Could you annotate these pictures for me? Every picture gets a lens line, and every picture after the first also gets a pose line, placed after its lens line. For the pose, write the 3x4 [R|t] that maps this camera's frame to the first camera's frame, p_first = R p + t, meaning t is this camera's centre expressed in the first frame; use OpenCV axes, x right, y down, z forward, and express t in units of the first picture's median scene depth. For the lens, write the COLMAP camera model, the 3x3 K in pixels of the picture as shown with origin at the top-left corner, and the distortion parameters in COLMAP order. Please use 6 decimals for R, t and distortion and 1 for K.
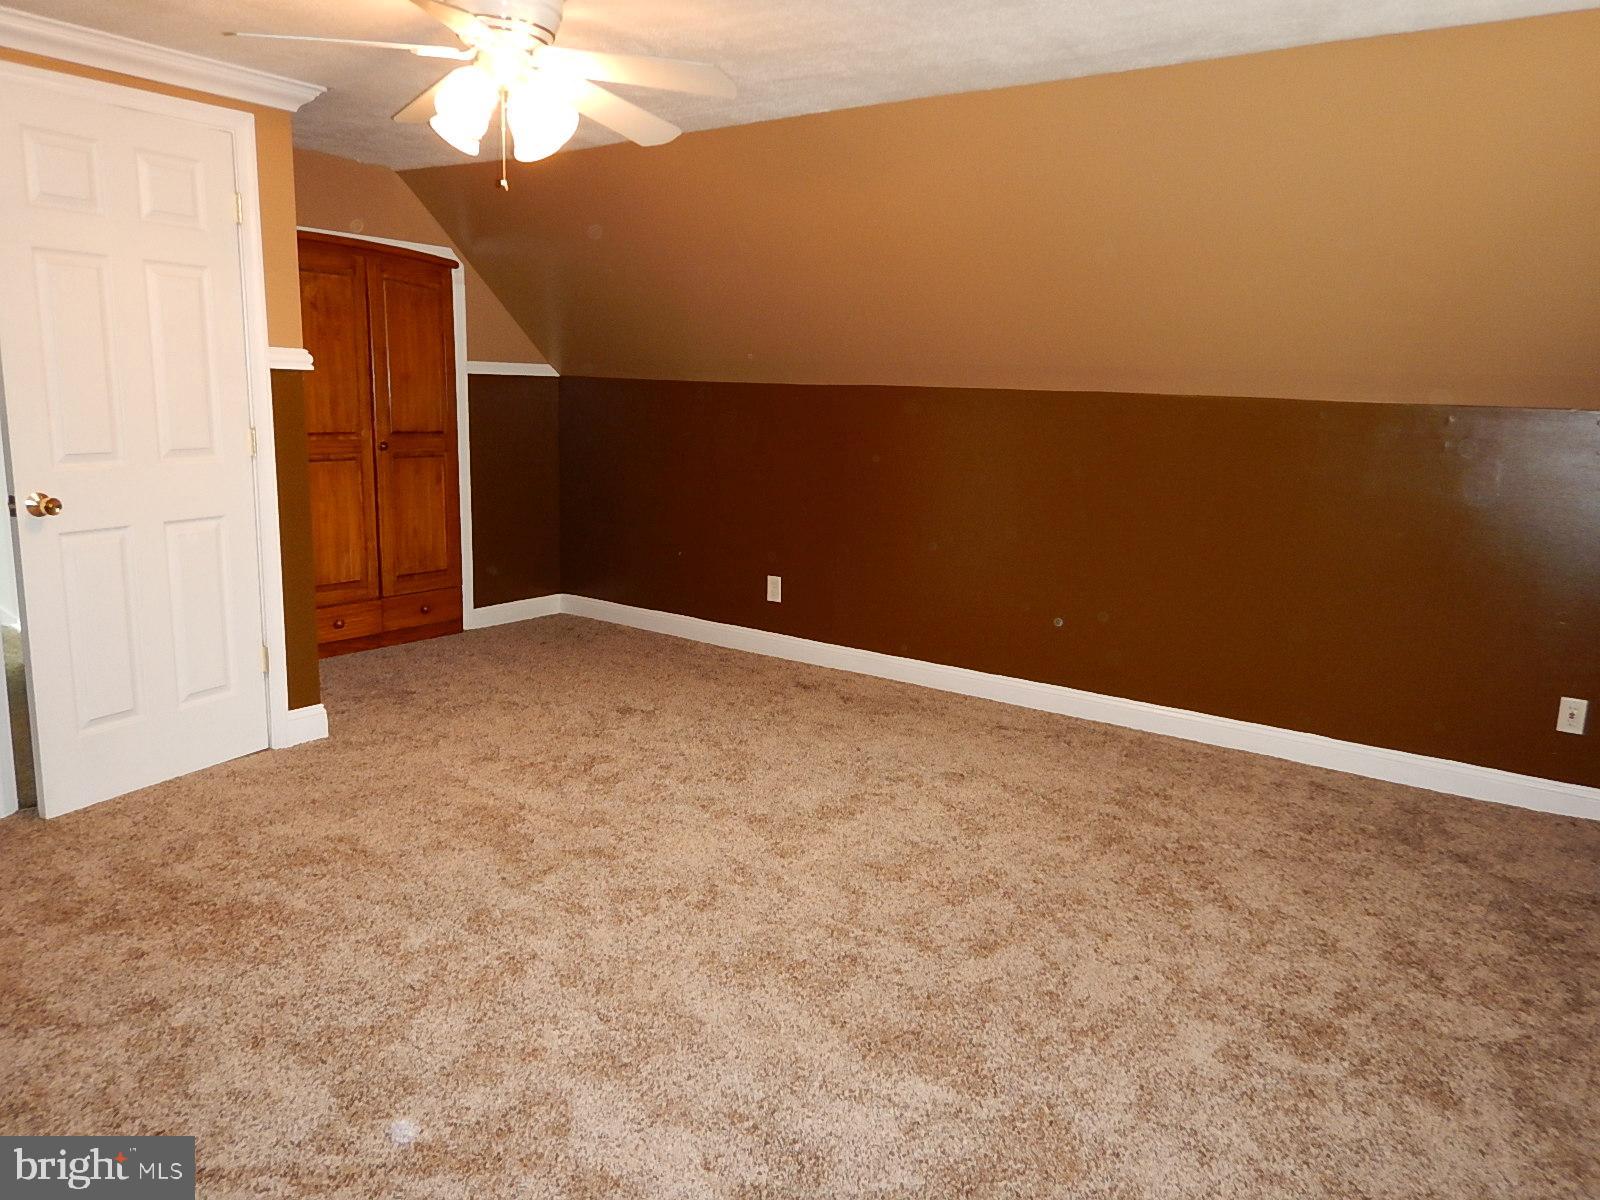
lens RADIAL K [[1144.7, 0, 798.7], [0, 1144.7, 599.9], [0, 0, 1]] dist [0.005406, -0.006353]
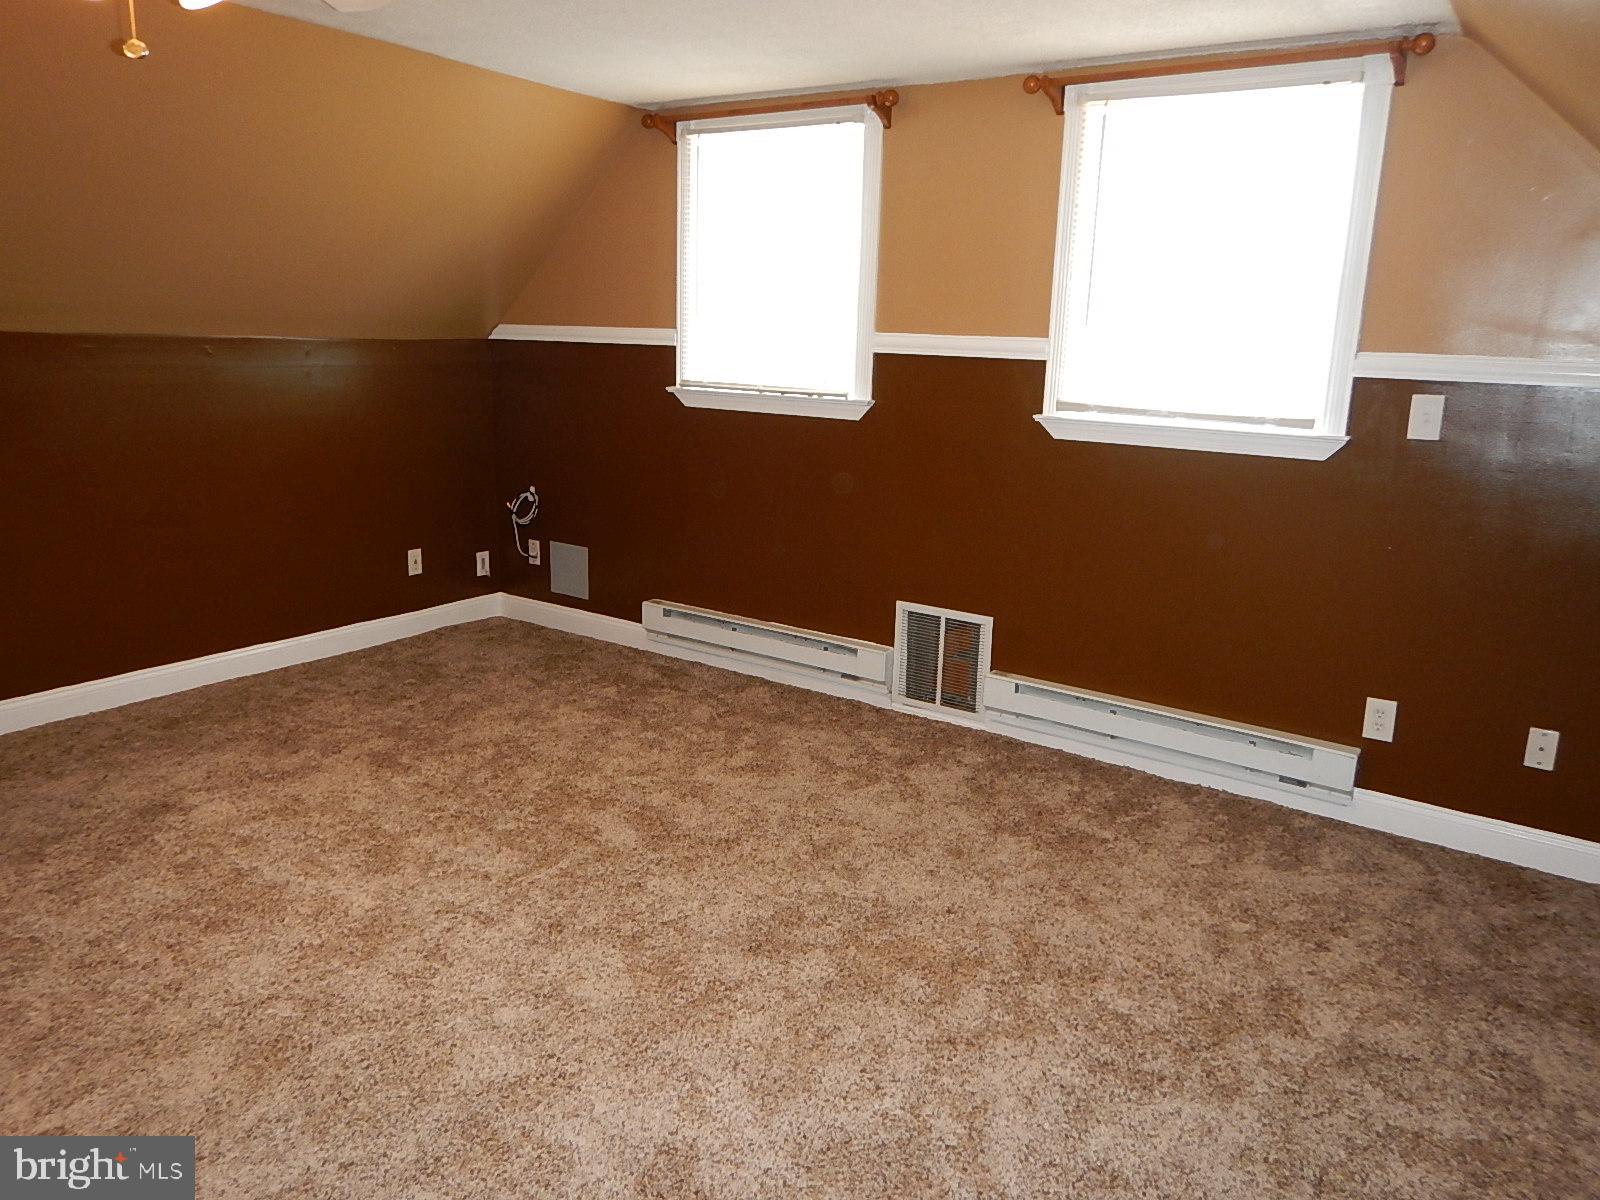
lens RADIAL K [[1144.7, 0, 798.4], [0, 1144.7, 598.9], [0, 0, 1]] dist [0.005406, -0.006353]
pose [[-0.024961, -0.257997, 0.965823, -0.628271], [0.165531, 0.951721, 0.258508, -0.124480], [-0.985889, 0.166327, 0.018951, 0.511258]]
